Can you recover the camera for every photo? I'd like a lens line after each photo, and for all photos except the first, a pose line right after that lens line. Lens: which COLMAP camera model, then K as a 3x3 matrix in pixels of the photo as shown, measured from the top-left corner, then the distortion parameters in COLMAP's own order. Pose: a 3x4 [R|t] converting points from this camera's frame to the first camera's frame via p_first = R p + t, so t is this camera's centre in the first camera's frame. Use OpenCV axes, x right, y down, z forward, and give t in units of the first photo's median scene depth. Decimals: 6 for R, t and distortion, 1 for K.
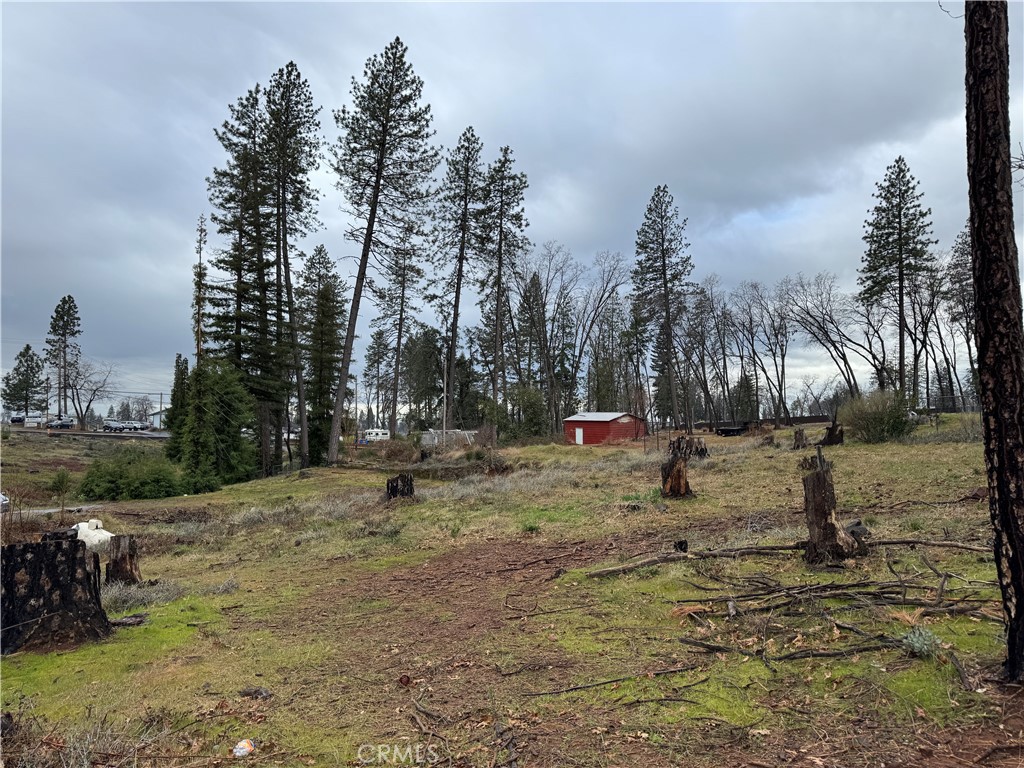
lens RADIAL K [[722.5, 0, 512.9], [0, 722.5, 383.1], [0, 0, 1]] dist [0.076332, -0.087826]
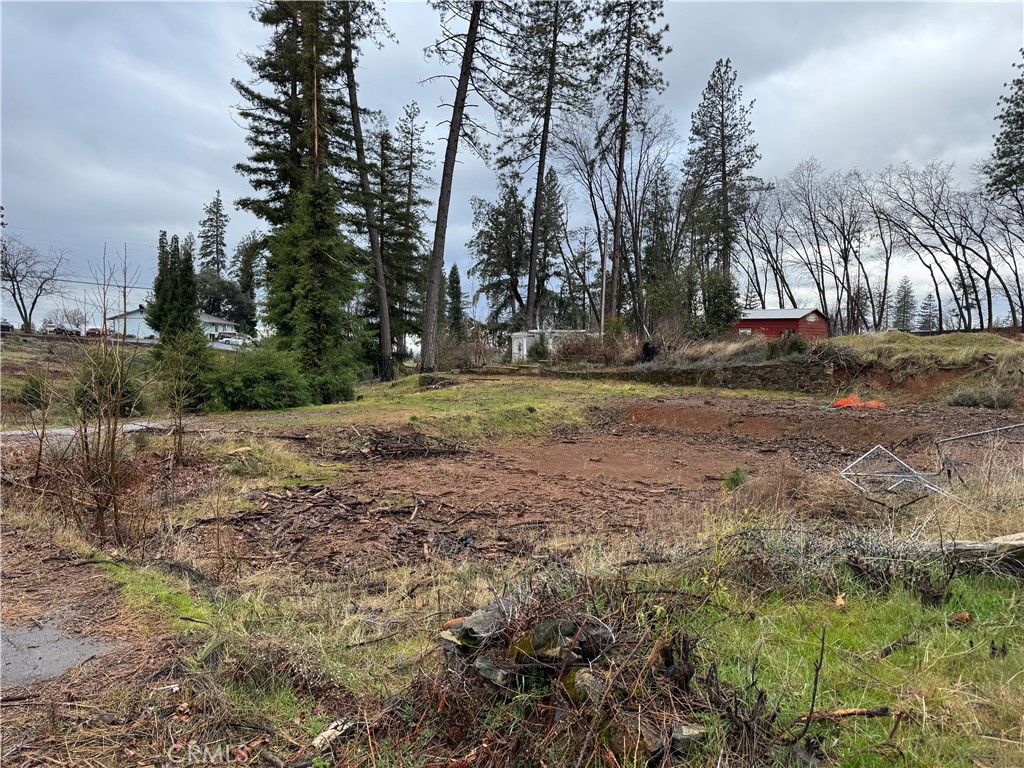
lens RADIAL K [[722.5, 0, 510.9], [0, 722.5, 383.7], [0, 0, 1]] dist [0.076332, -0.087826]
pose [[0.996613, 0.010160, 0.081606, -0.143024], [-0.018212, 0.994967, 0.098533, 0.033094], [-0.080194, -0.099686, 0.991782, 0.182891]]
